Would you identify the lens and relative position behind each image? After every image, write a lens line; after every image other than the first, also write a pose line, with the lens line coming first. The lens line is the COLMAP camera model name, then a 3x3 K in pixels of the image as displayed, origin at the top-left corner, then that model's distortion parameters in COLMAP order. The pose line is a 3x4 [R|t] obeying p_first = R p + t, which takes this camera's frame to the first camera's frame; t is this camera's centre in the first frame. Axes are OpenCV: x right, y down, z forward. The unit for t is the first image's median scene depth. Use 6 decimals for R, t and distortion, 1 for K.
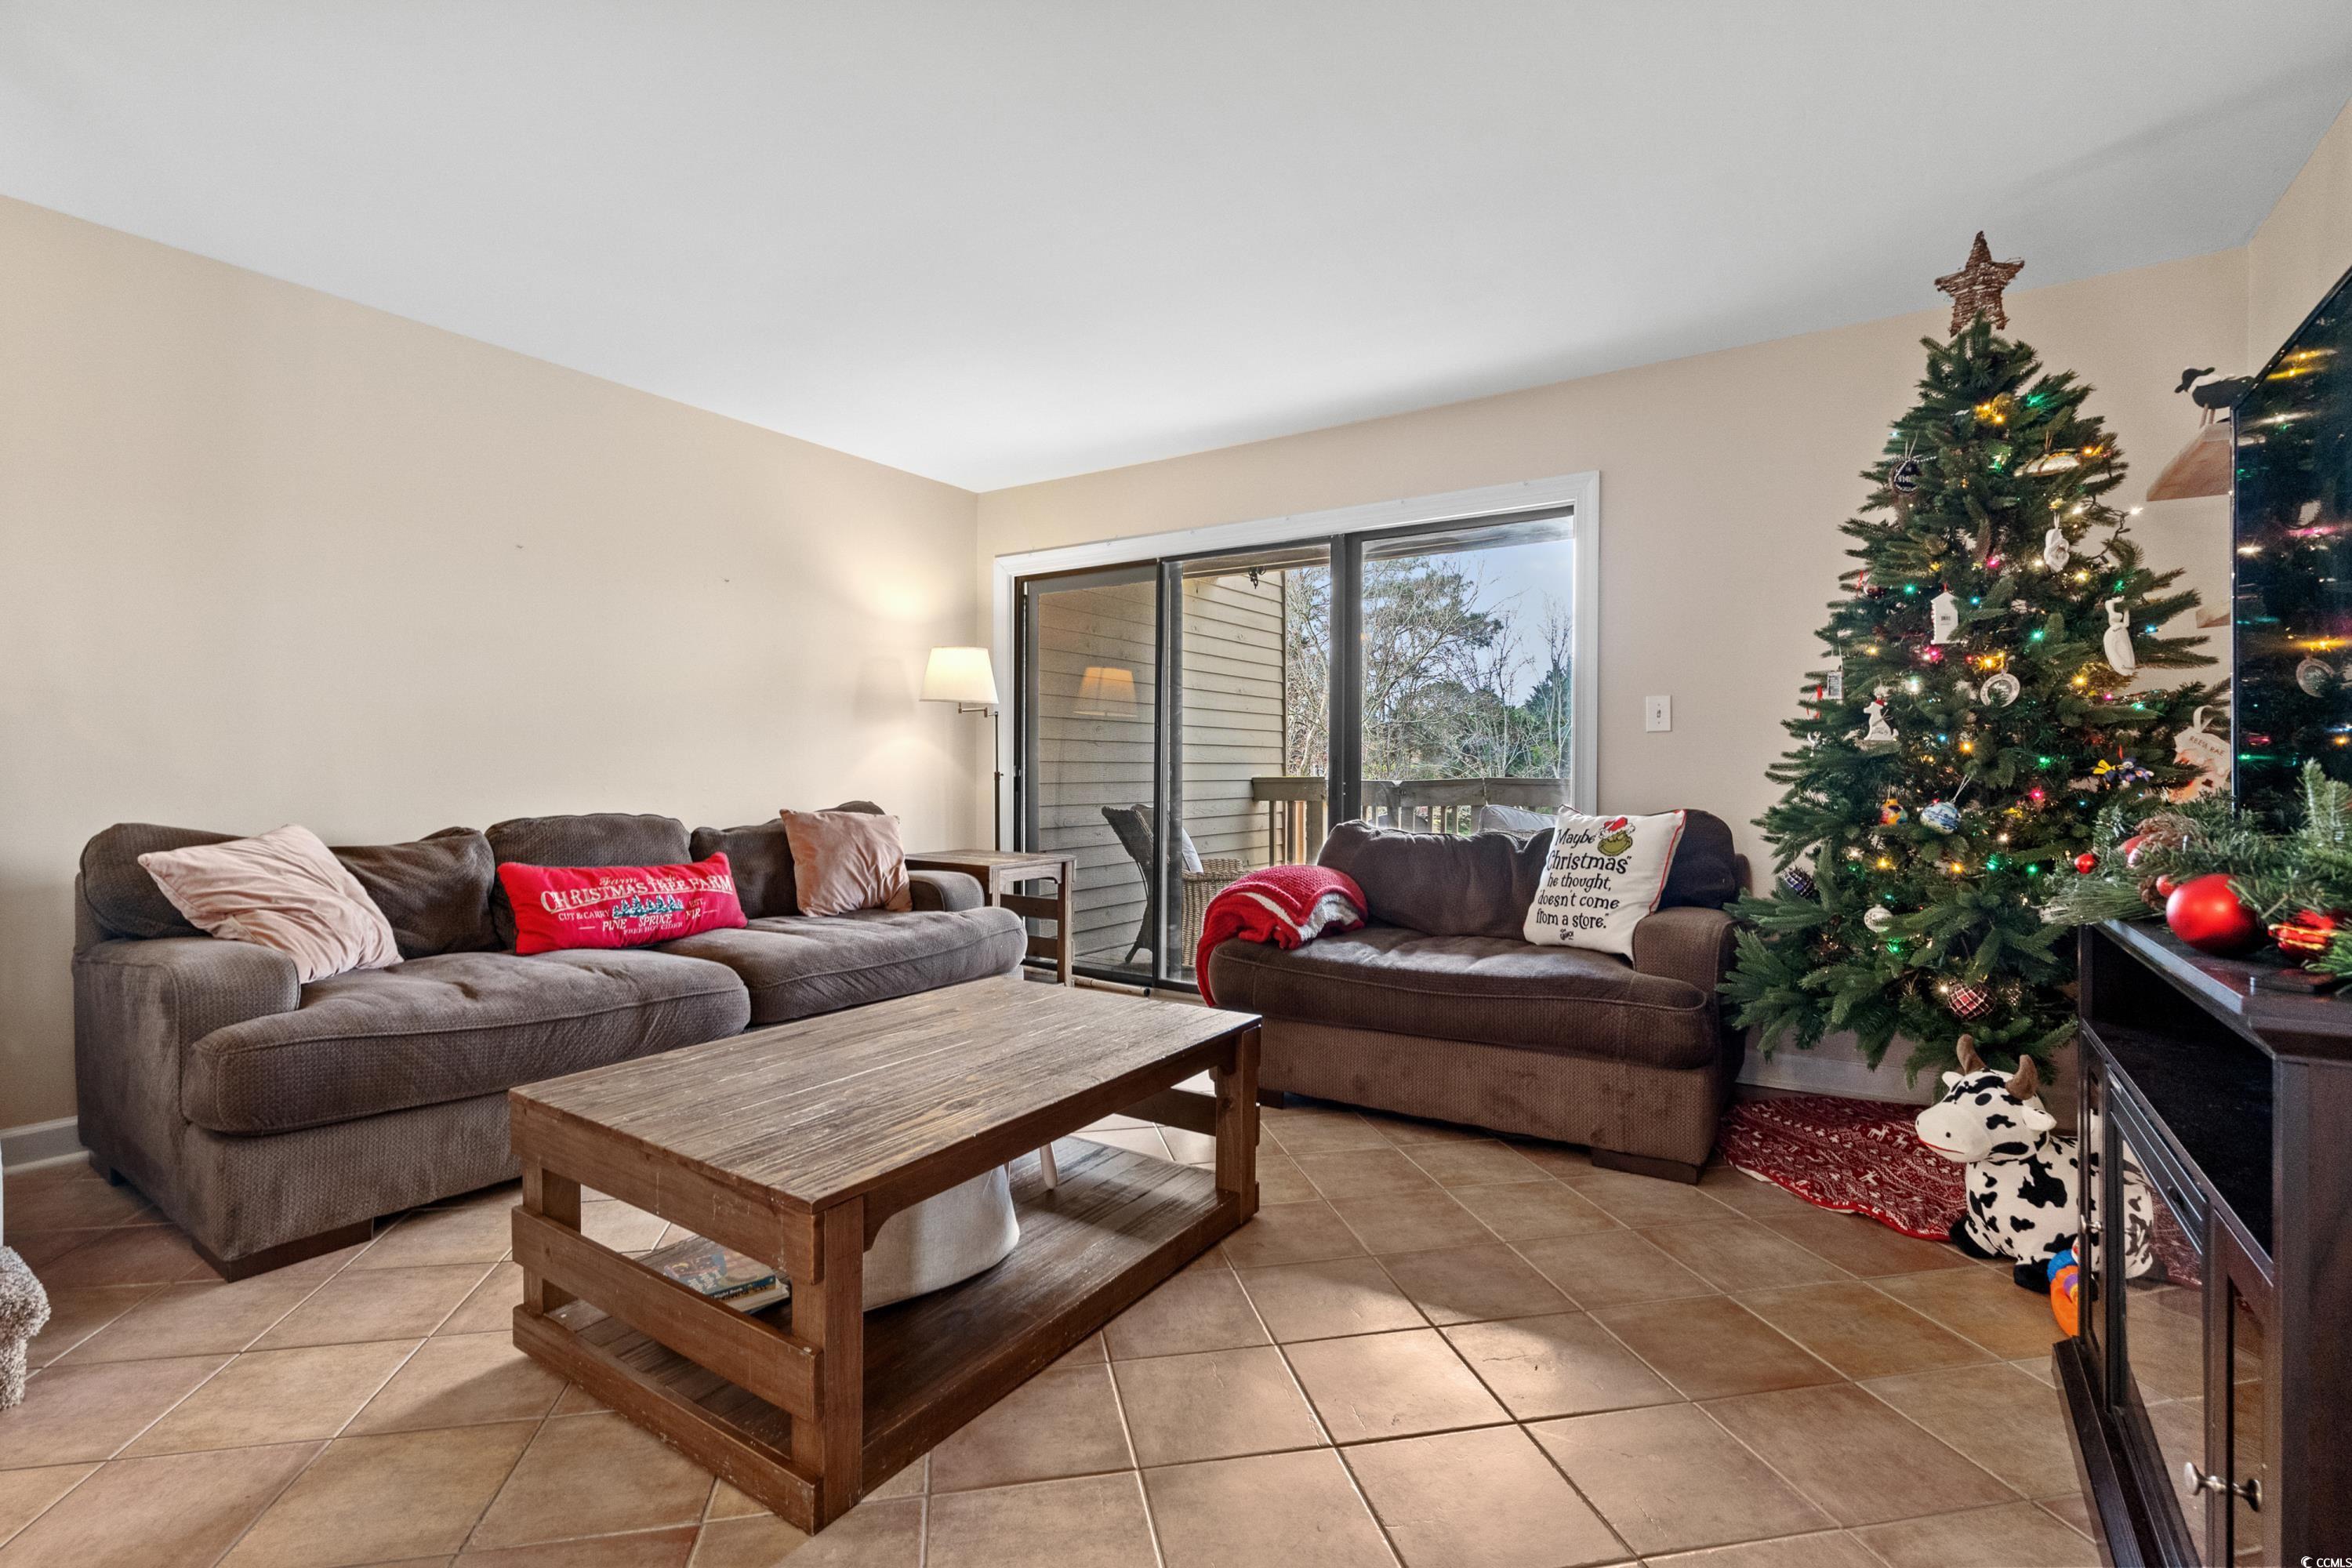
lens RADIAL K [[1077.3, 0, 1132.6], [0, 1077.3, 786.7], [0, 0, 1]] dist [-0.011493, 0.000567]
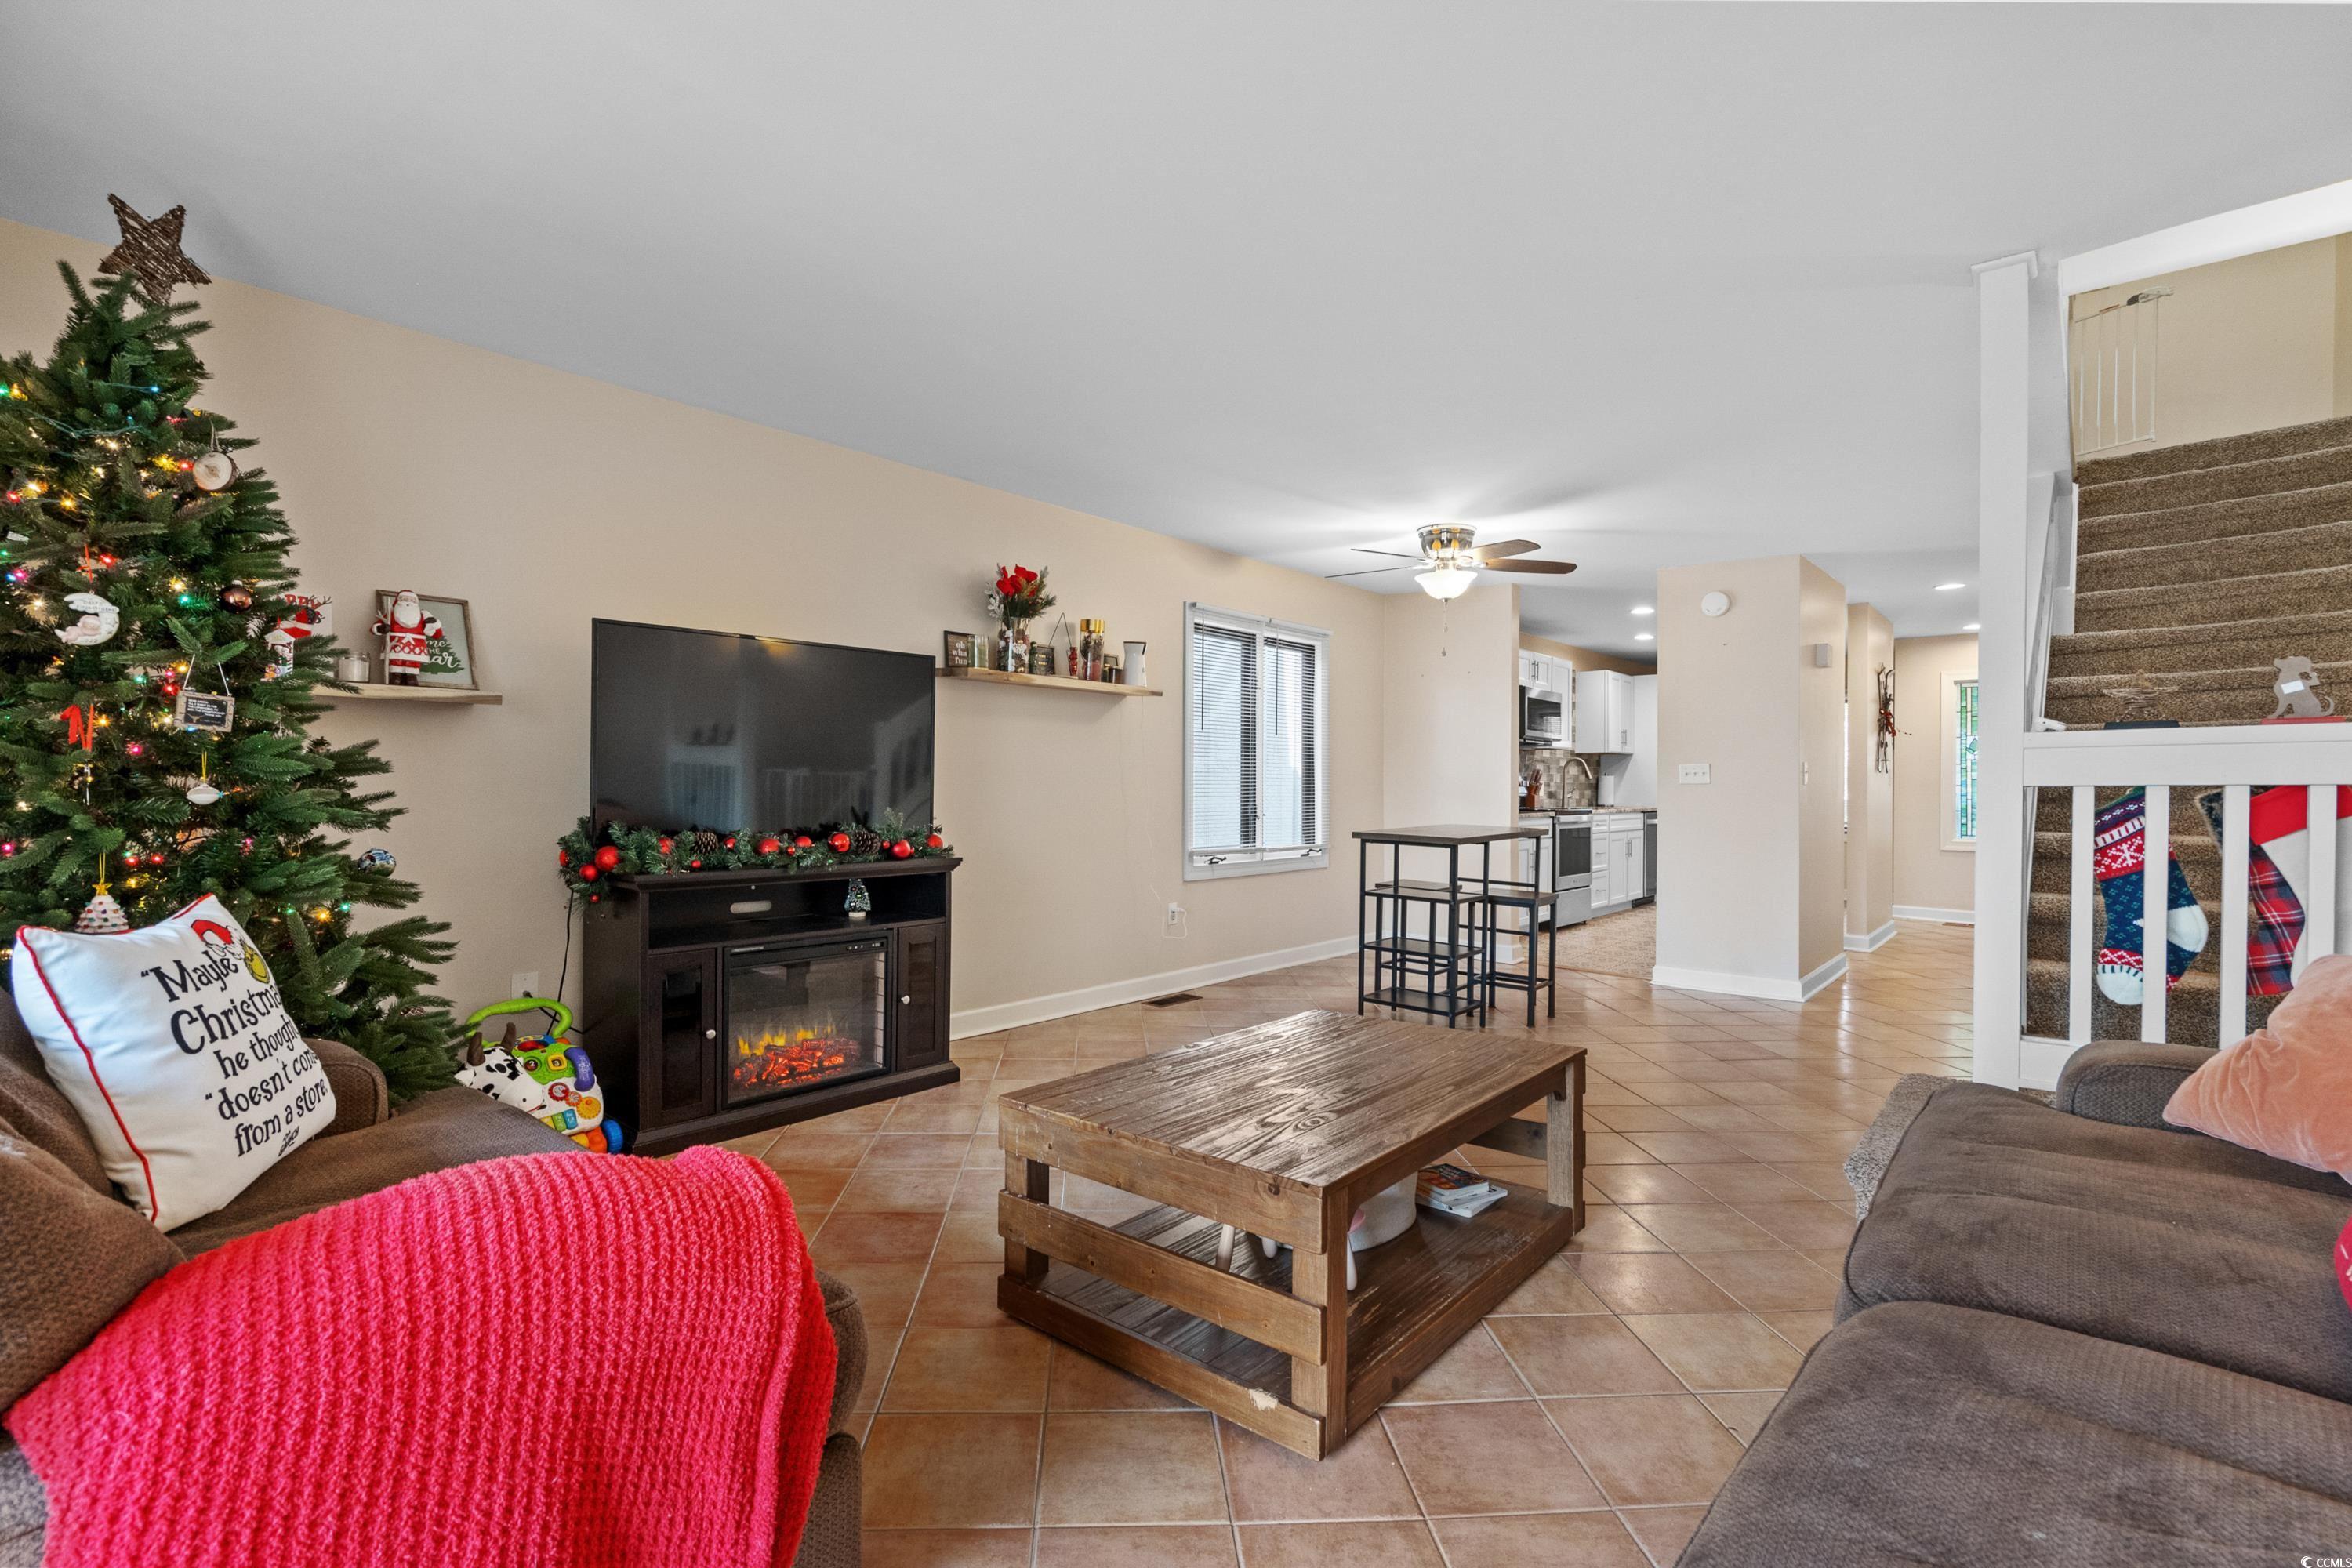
lens RADIAL K [[1075.7, 0, 1168.8], [0, 1075.7, 780.4], [0, 0, 1]] dist [-0.005041, 0.000219]
pose [[-0.995276, -0.013264, 0.096172, -0.088820], [-0.012397, 0.999877, 0.009608, -0.055102], [-0.096287, 0.008371, -0.995318, 1.515227]]
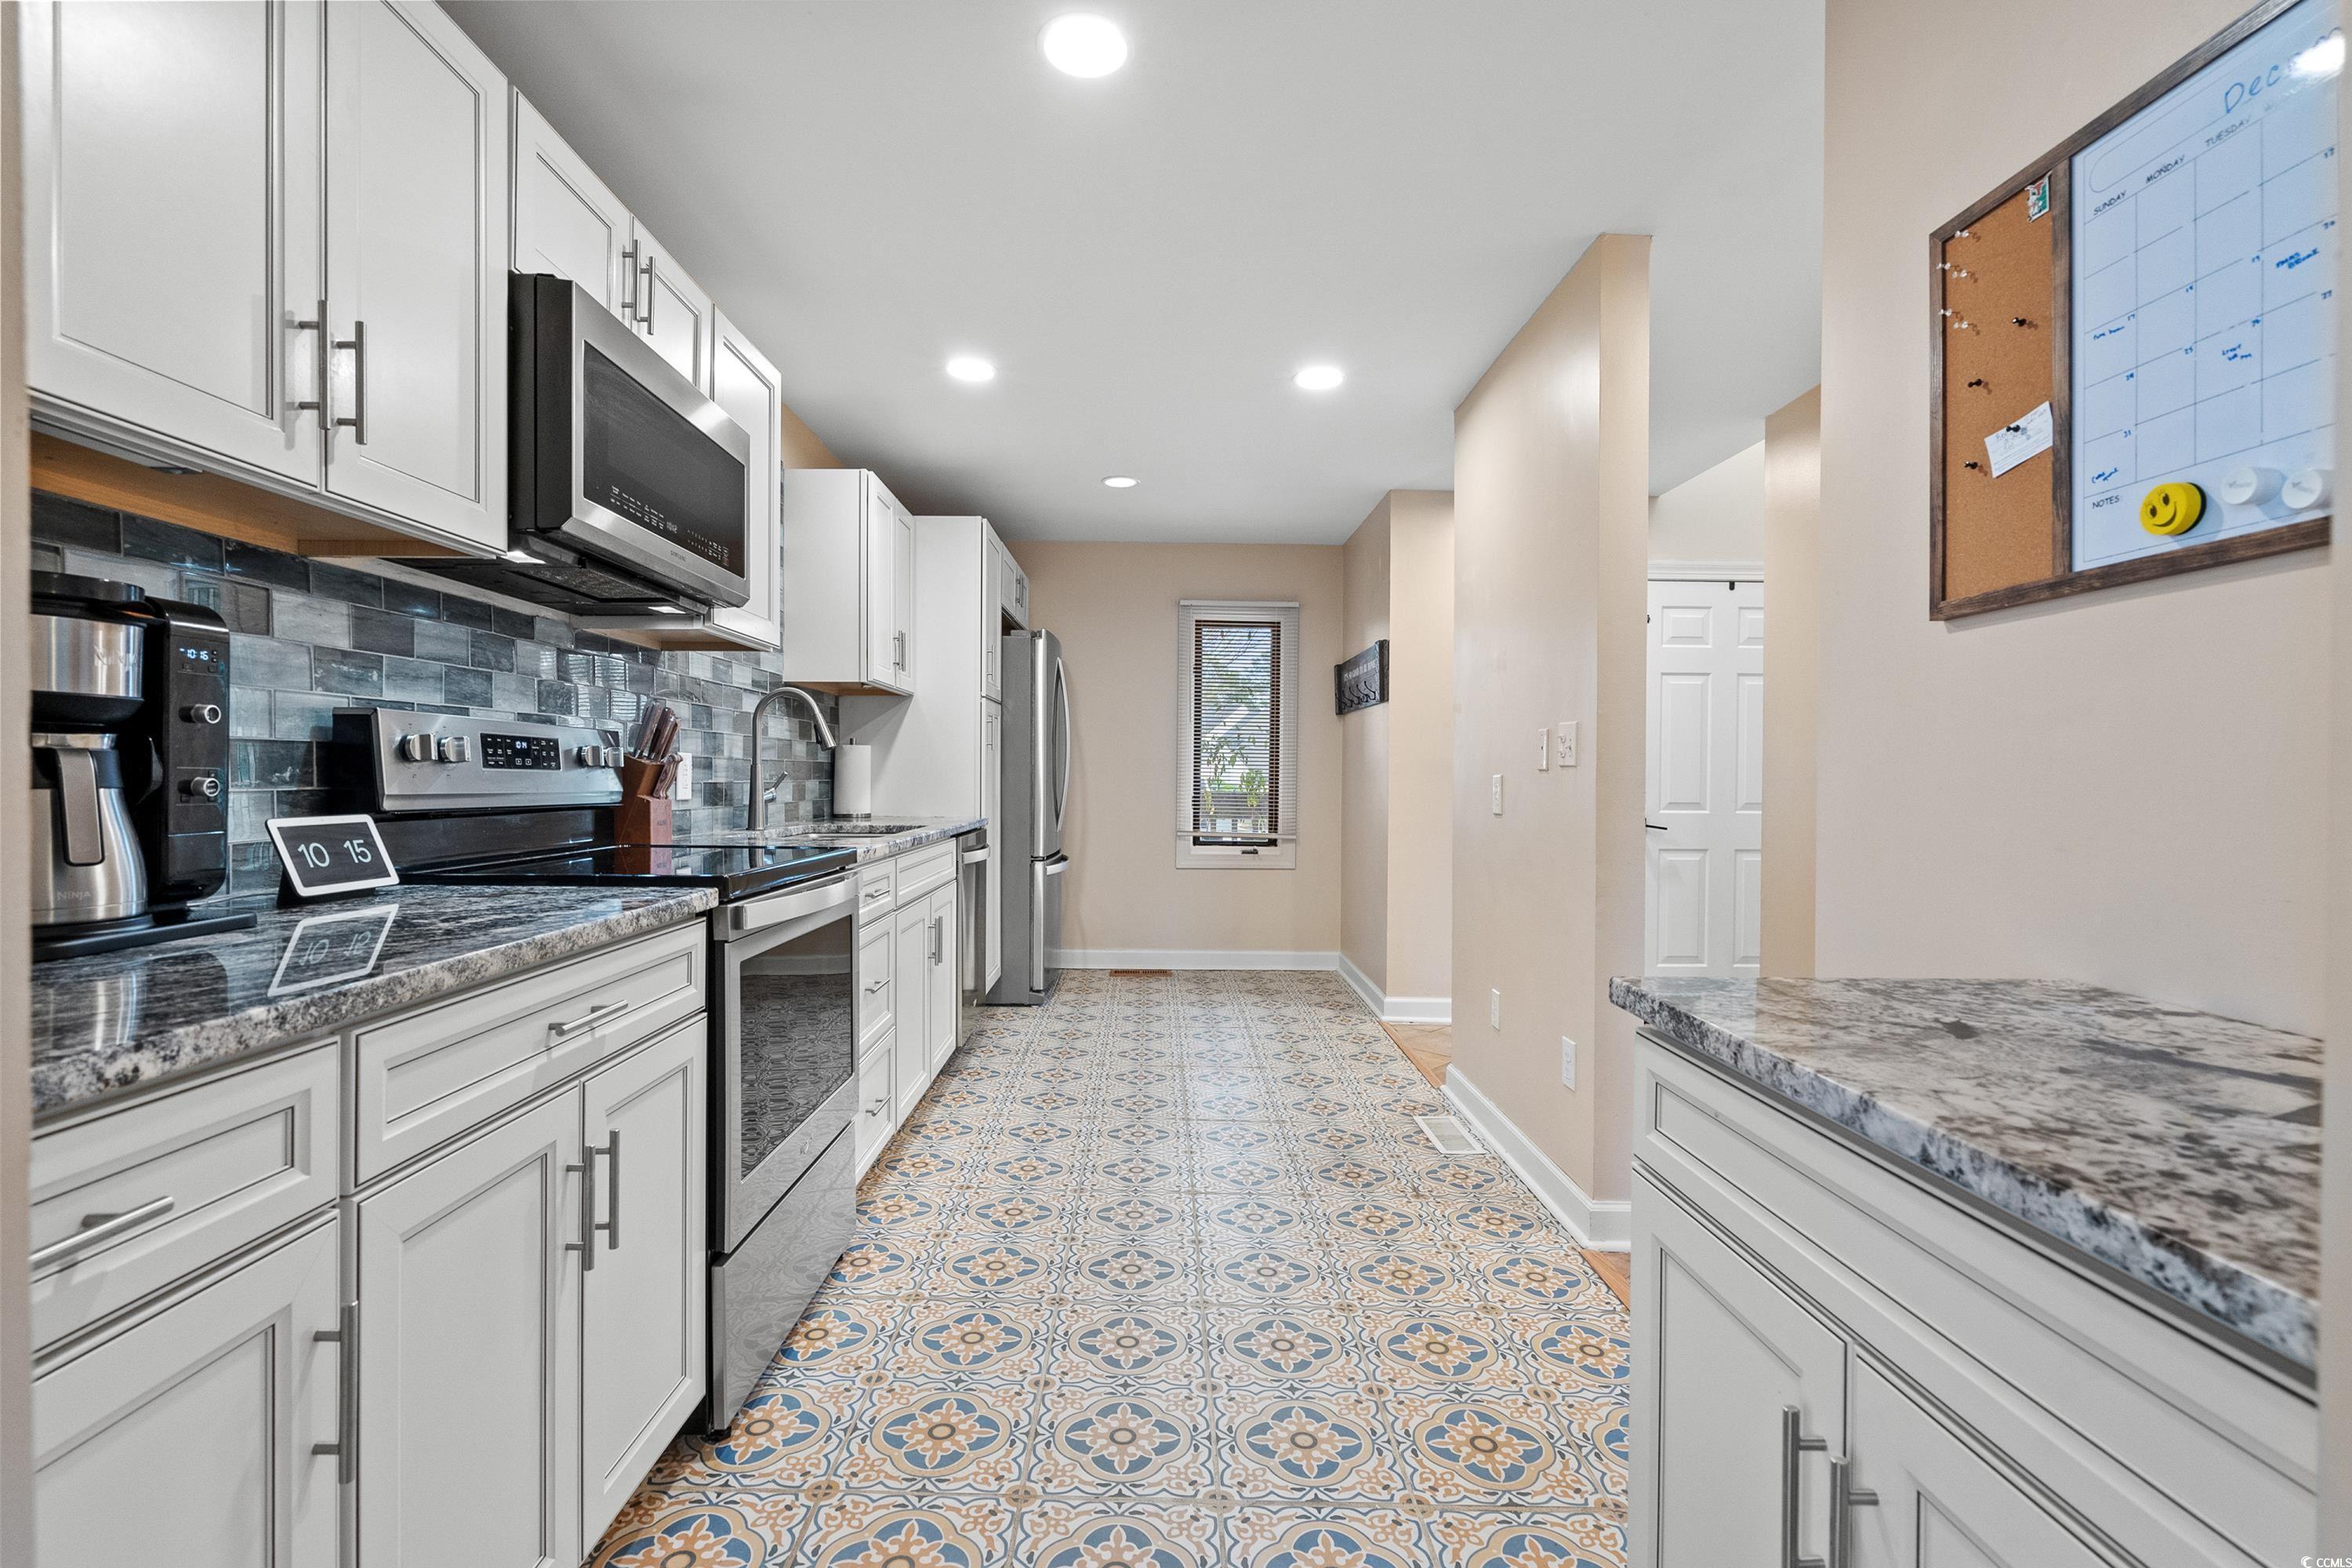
lens RADIAL K [[1054.3, 0, 1169.0], [0, 1054.3, 788.4], [0, 0, 1]] dist [-0.011349, 0.000112]
pose [[-0.805305, -0.005582, -0.592835, -0.632350], [-0.019871, 0.999648, 0.017581, -0.030340], [0.592528, 0.025938, -0.805132, -0.572580]]
